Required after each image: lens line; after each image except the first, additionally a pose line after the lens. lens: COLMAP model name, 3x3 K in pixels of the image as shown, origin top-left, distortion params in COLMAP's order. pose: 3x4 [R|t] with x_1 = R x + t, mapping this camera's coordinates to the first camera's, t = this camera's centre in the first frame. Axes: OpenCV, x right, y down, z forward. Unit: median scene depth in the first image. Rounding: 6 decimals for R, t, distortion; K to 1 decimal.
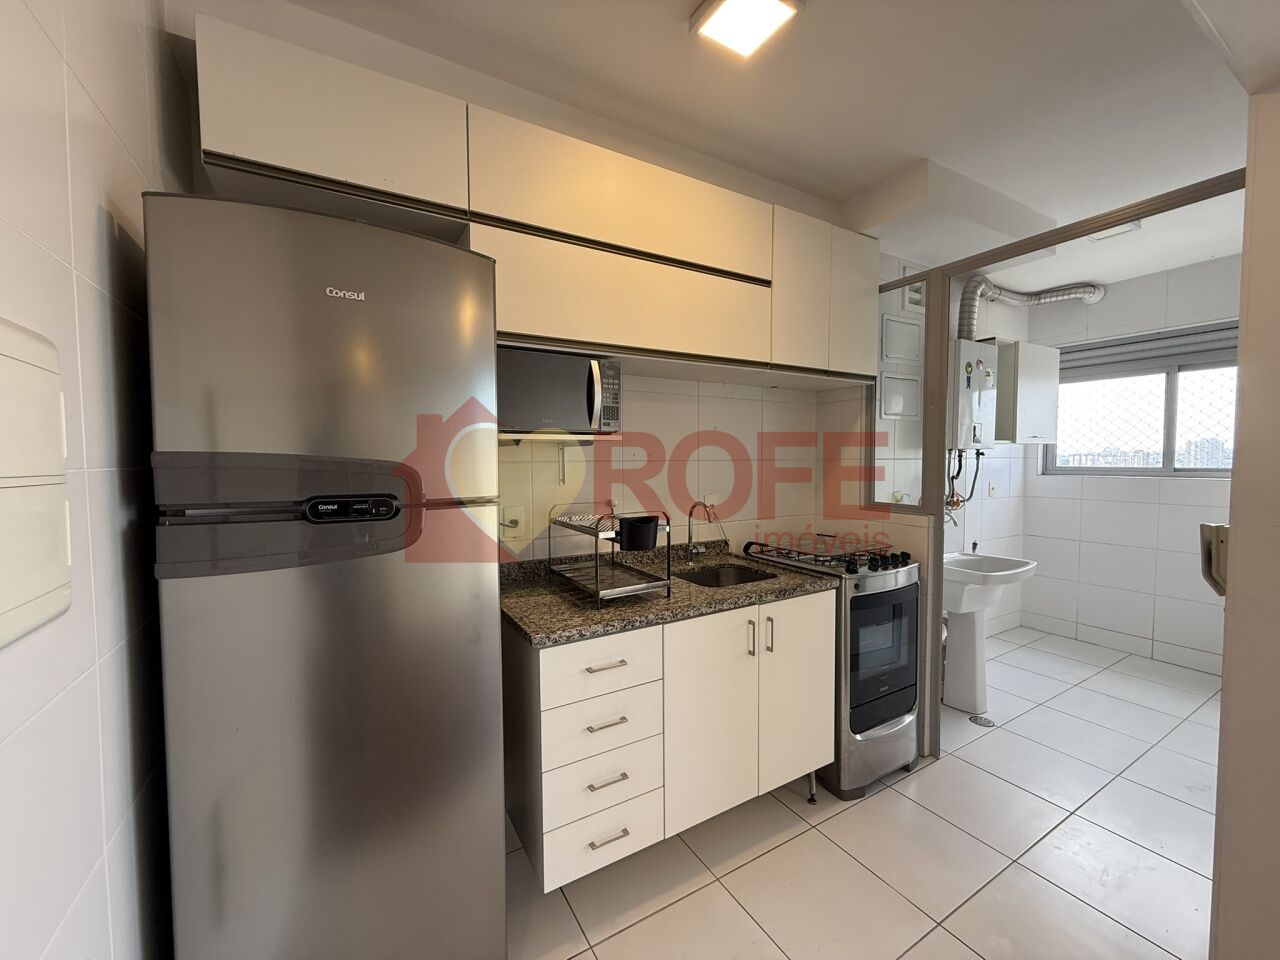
lens RADIAL K [[506.8, 0, 640.2], [0, 506.8, 477.7], [0, 0, 1]] dist [-0.001968, 0.000457]
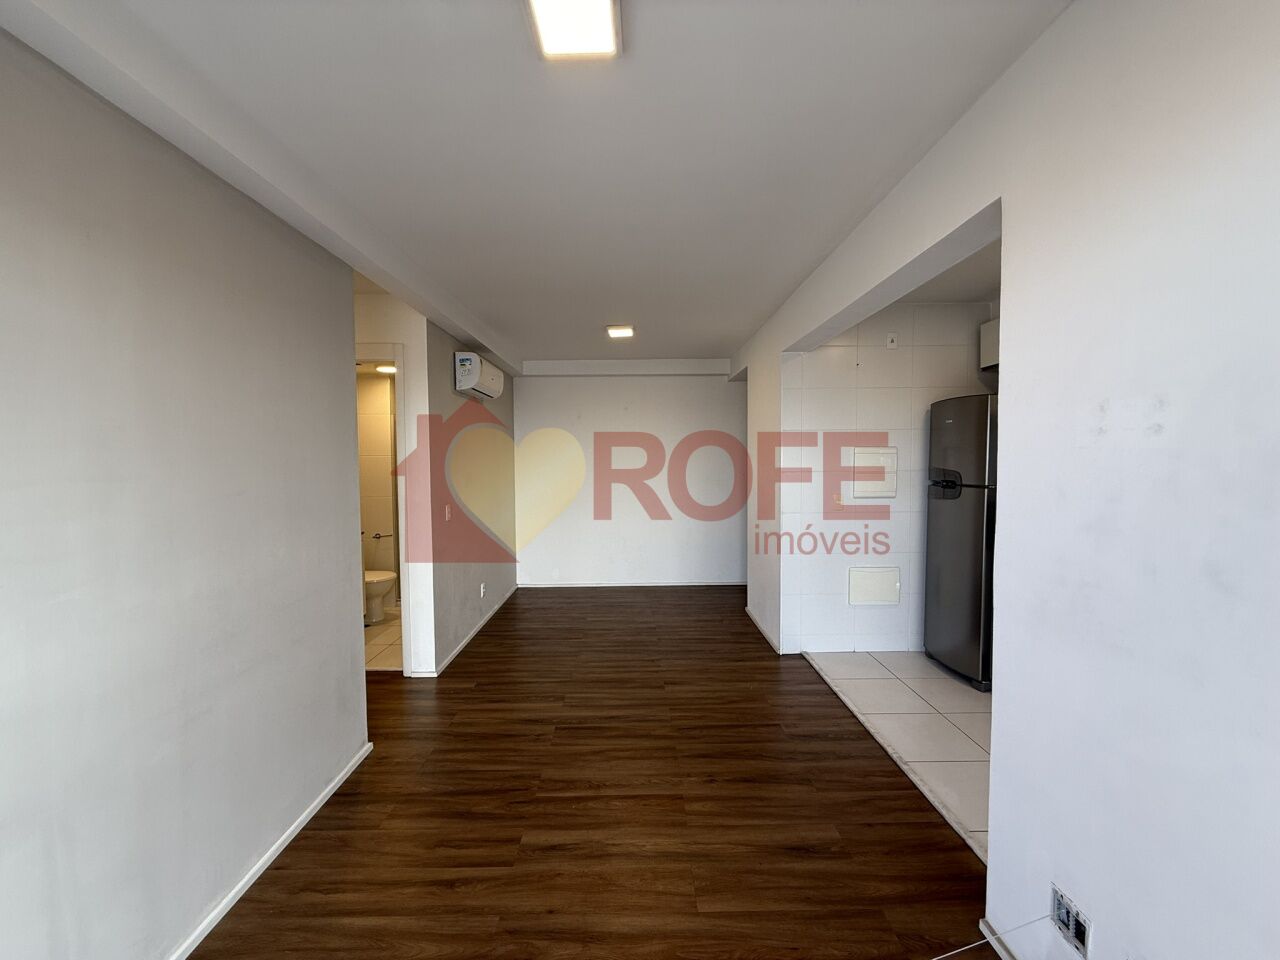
lens RADIAL K [[506.8, 0, 637.6], [0, 506.8, 479.6], [0, 0, 1]] dist [-0.001968, 0.000457]
pose [[-0.509995, 0.041696, -0.859166, 1.668740], [-0.024702, 0.997703, 0.063082, -0.065864], [0.859823, 0.053395, -0.507794, 0.460040]]
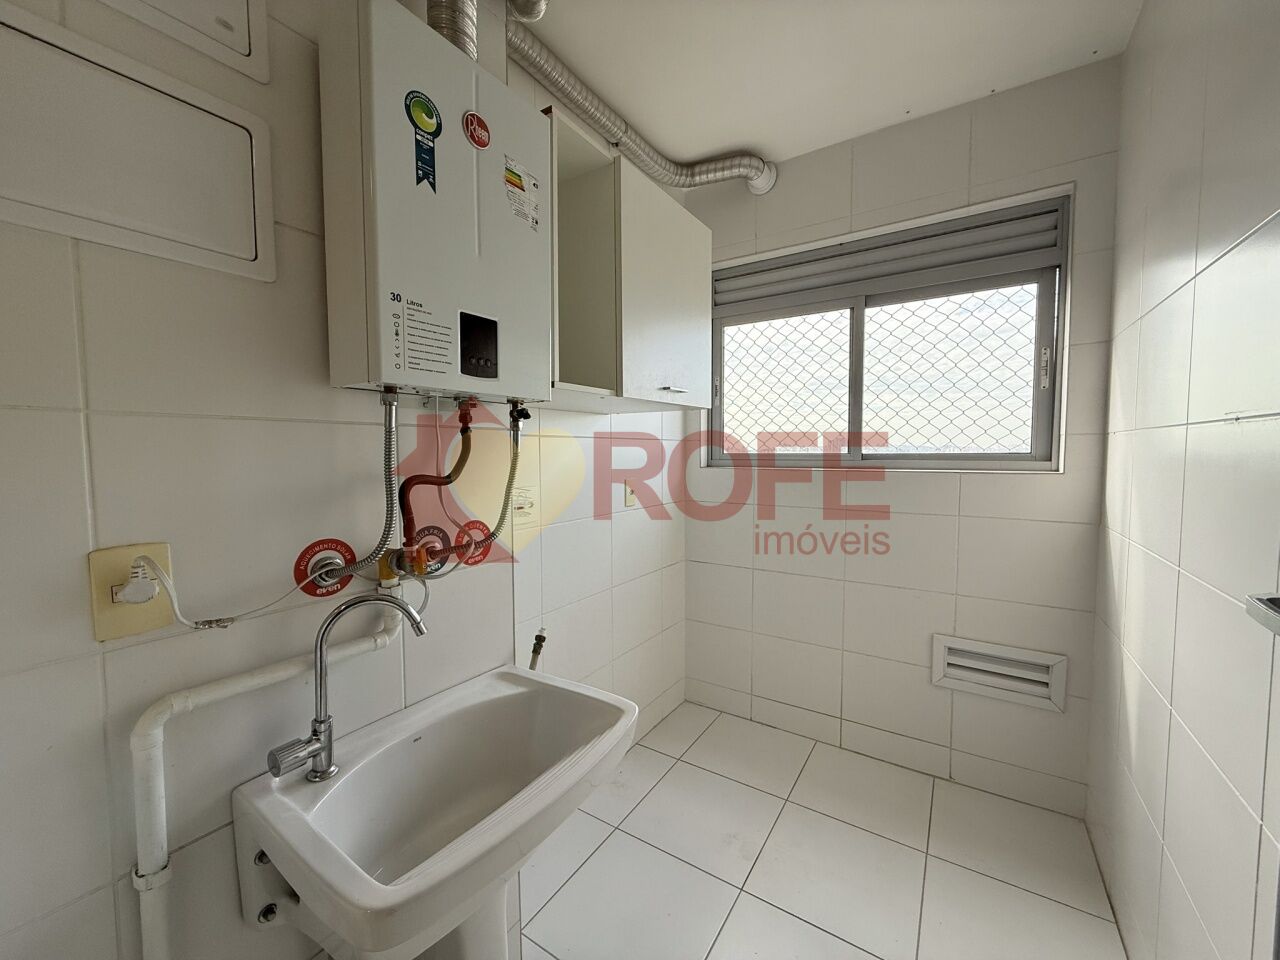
lens RADIAL K [[506.8, 0, 640.7], [0, 506.8, 477.2], [0, 0, 1]] dist [-0.001968, 0.000457]
pose [[0.891660, -0.023571, 0.452092, 0.809399], [0.020273, 0.999721, 0.012140, -0.005101], [-0.452252, -0.001659, 0.891889, 0.877475]]
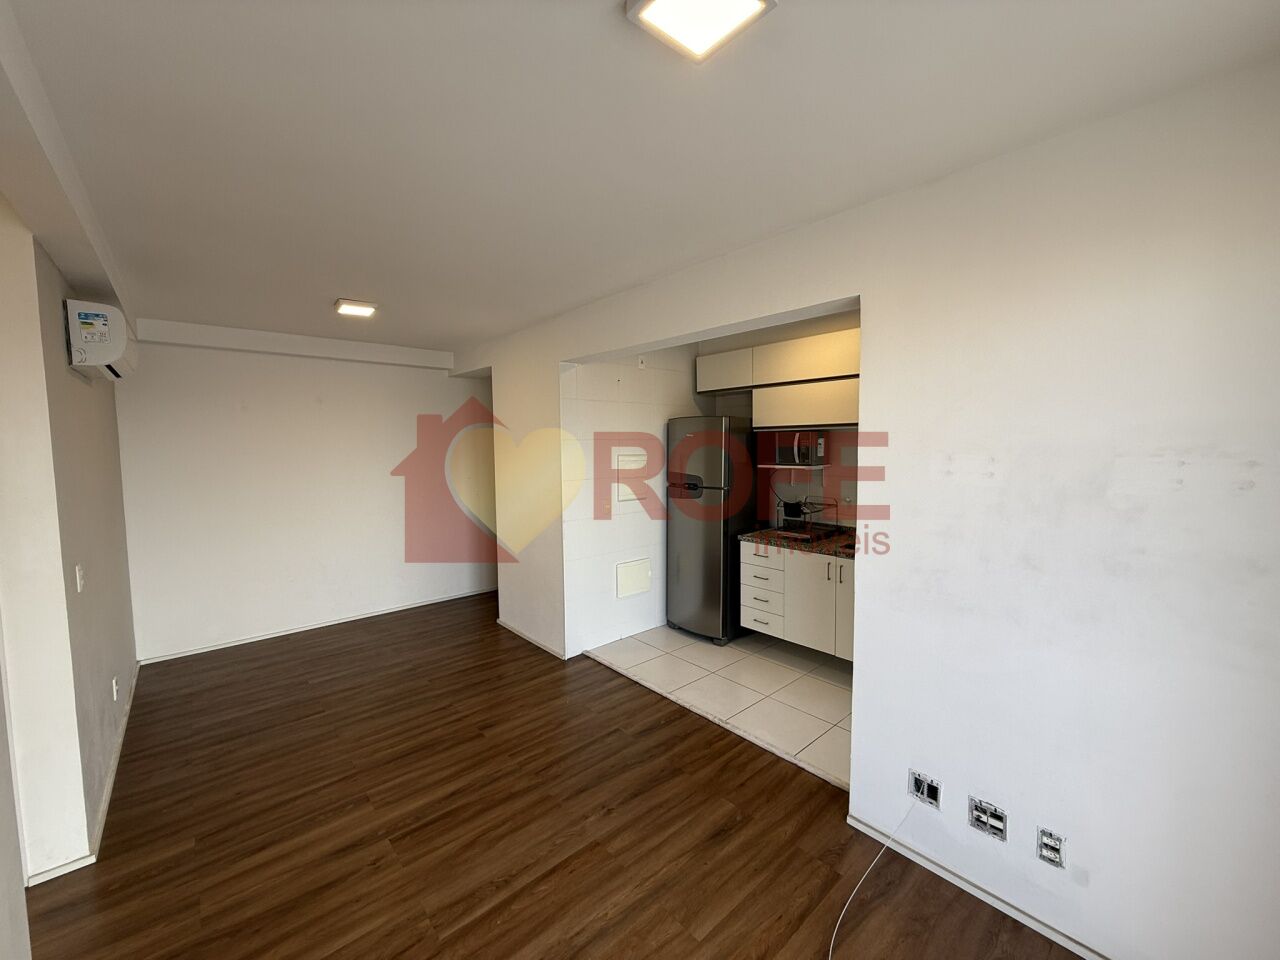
lens RADIAL K [[506.8, 0, 635.9], [0, 506.8, 478.6], [0, 0, 1]] dist [-0.001968, 0.000457]
pose [[0.177821, 0.069775, -0.981586, 1.689089], [-0.031554, 0.997374, 0.065181, -0.128636], [0.983557, 0.019382, 0.179555, -0.091153]]
